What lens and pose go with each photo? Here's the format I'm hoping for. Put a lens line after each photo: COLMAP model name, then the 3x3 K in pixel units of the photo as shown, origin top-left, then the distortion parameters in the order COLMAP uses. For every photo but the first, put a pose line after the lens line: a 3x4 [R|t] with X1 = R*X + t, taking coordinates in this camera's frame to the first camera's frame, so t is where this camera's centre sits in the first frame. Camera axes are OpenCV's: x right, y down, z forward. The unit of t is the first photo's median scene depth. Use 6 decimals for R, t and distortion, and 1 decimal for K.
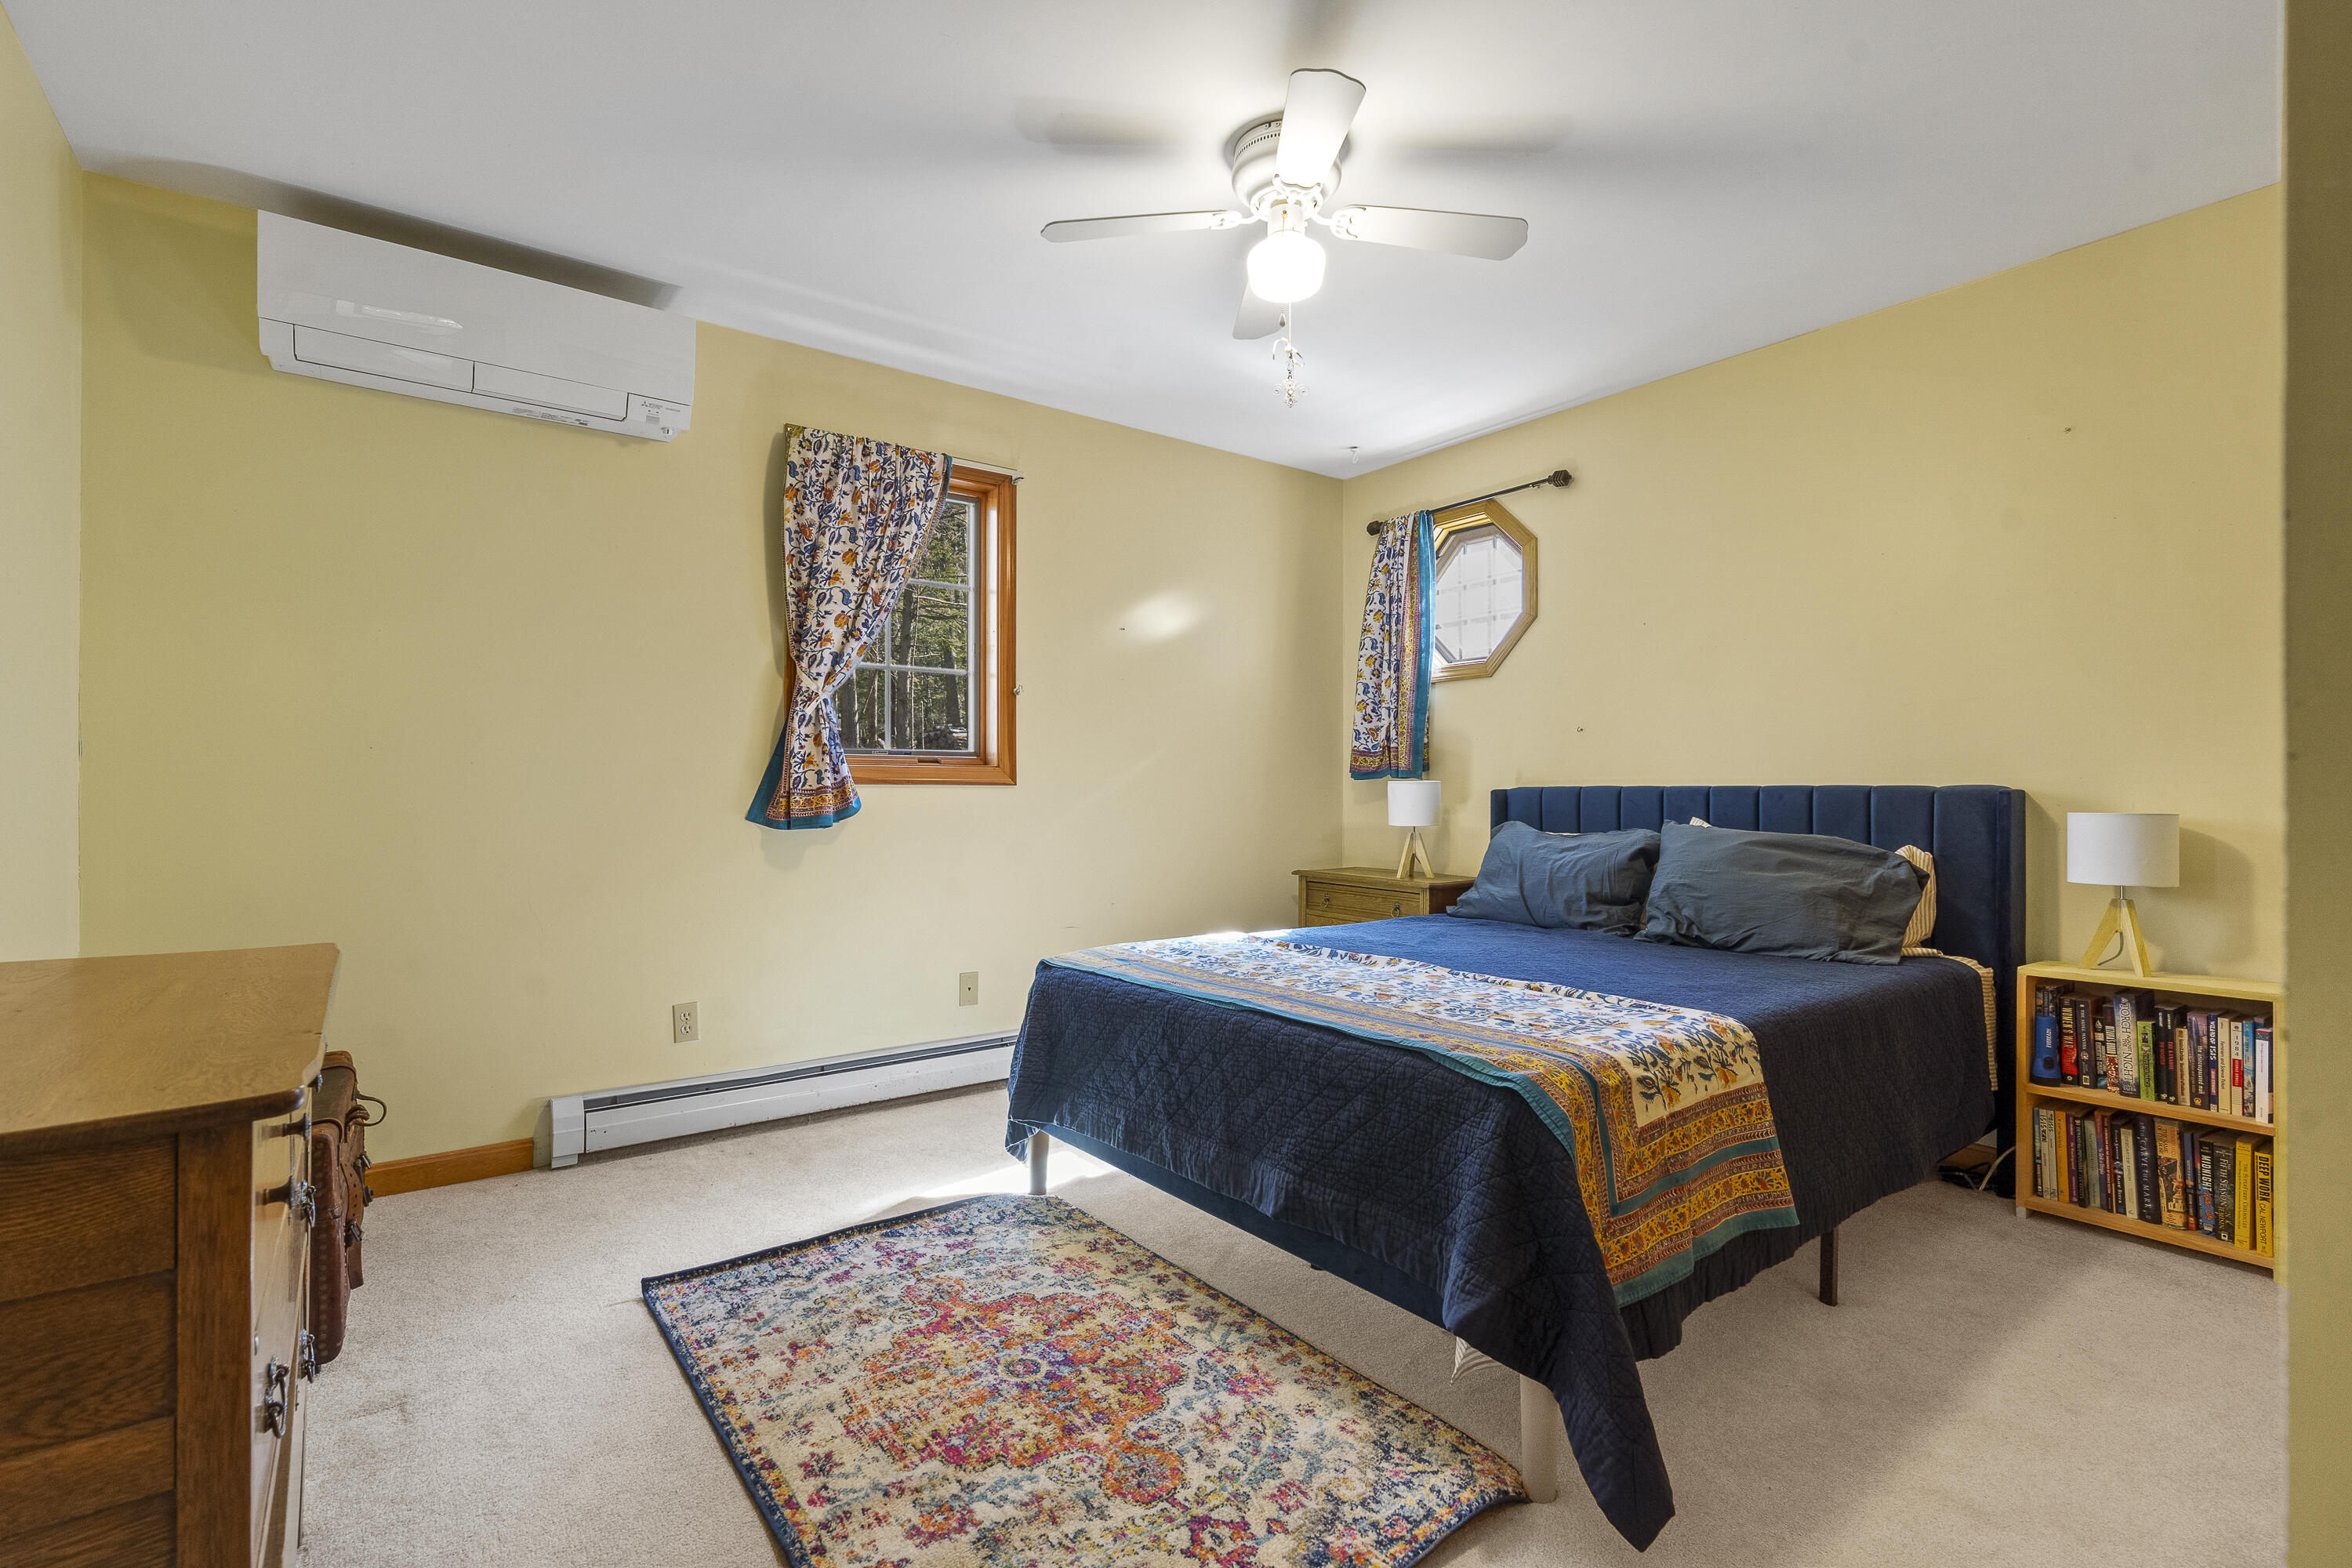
lens RADIAL K [[1067.7, 0, 1167.3], [0, 1067.7, 790.8], [0, 0, 1]] dist [0.009777, 0.000007]
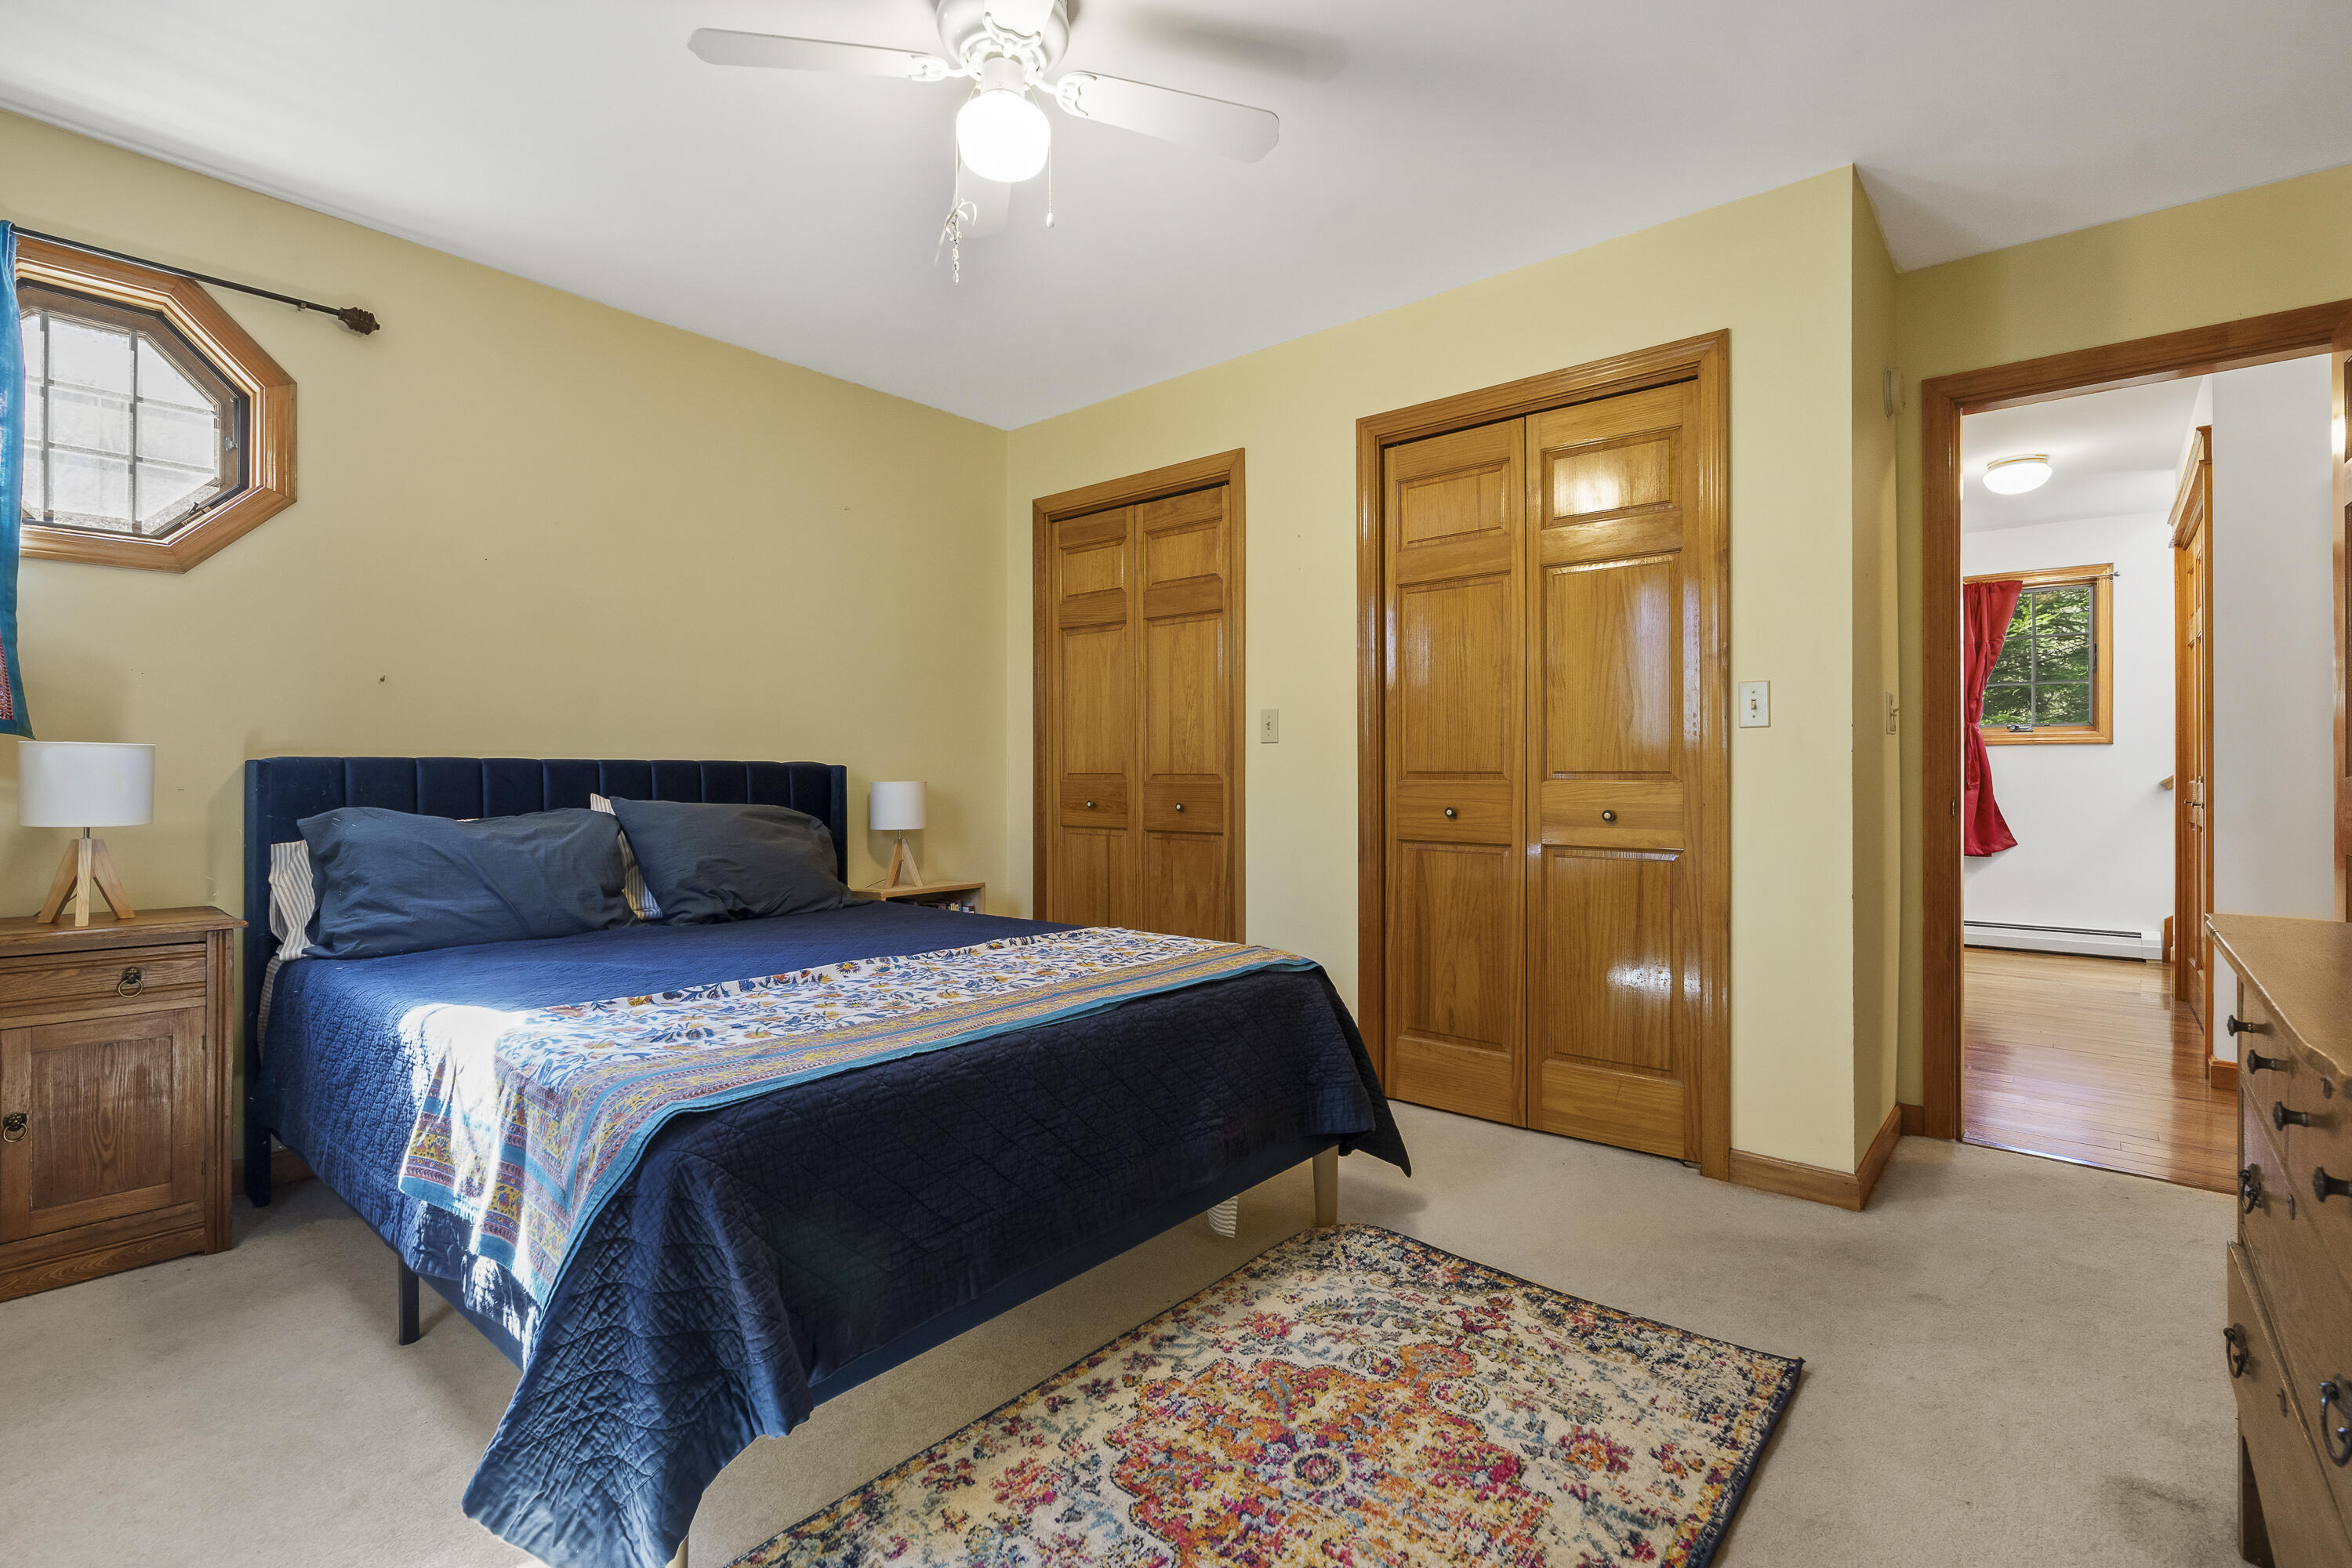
lens RADIAL K [[1067.7, 0, 1169.2], [0, 1067.7, 773.1], [0, 0, 1]] dist [0.009777, 0.000007]
pose [[-0.216004, -0.003325, 0.976387, -0.852829], [-0.007452, 0.999971, 0.001757, 0.003641], [-0.976364, -0.006896, -0.216022, 1.207919]]
